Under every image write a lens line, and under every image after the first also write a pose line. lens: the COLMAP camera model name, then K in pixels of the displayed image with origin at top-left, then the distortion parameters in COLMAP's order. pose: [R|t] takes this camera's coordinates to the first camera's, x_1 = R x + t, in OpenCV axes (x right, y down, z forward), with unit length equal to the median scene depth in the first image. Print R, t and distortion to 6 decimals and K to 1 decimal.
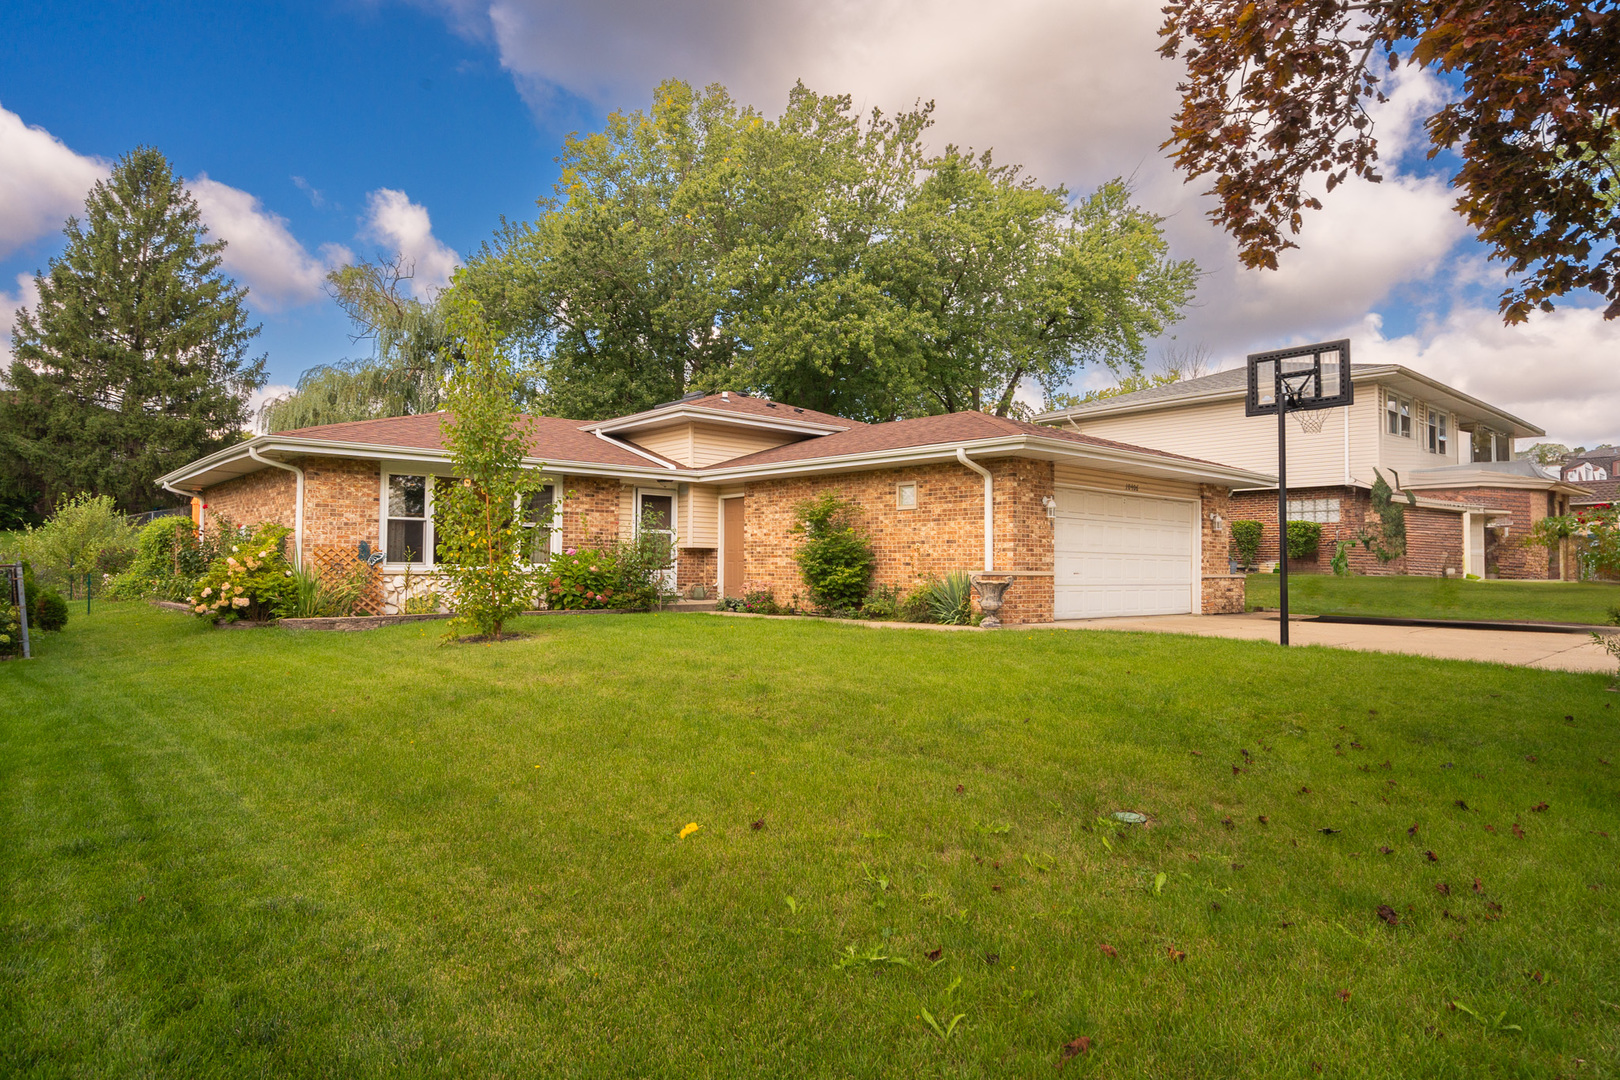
lens RADIAL K [[937.2, 0, 811.0], [0, 937.2, 542.8], [0, 0, 1]] dist [-0.043686, 0.000405]
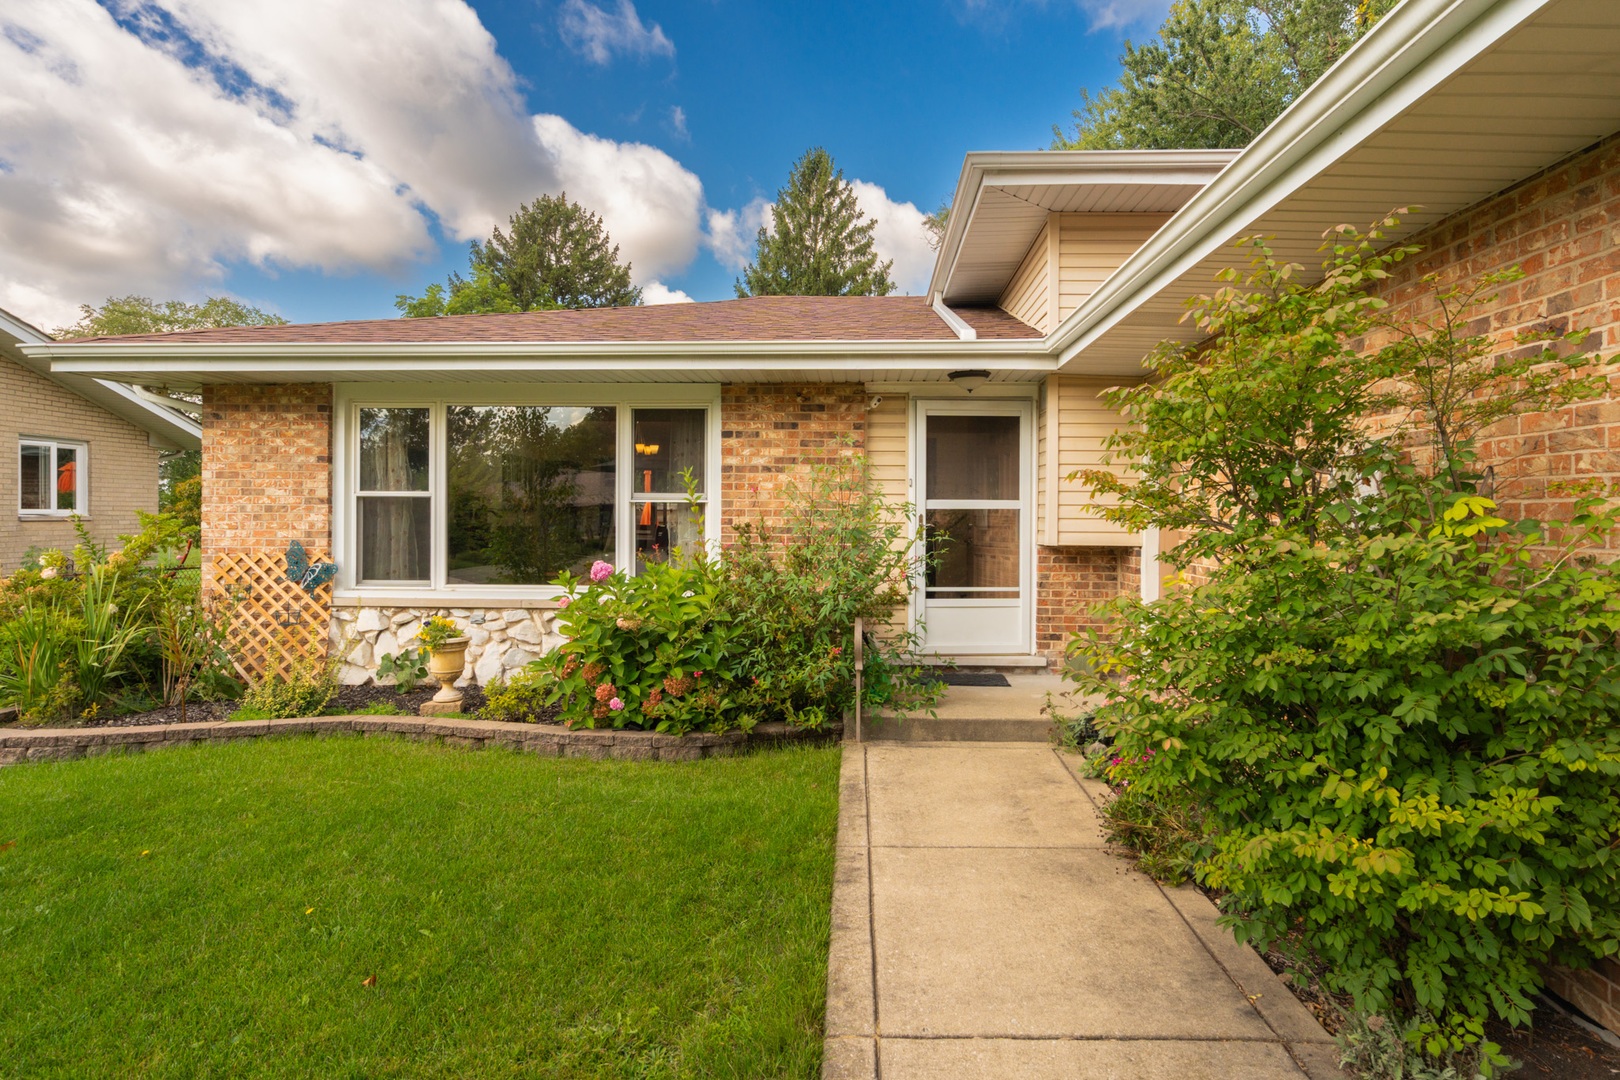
lens RADIAL K [[858.4, 0, 852.2], [0, 858.4, 517.8], [0, 0, 1]] dist [-0.004484, 0.000009]
pose [[0.726270, -0.001438, -0.687408, 0.059399], [0.018922, 0.999661, 0.017900, -0.015807], [0.687149, -0.026007, 0.726051, 0.779299]]
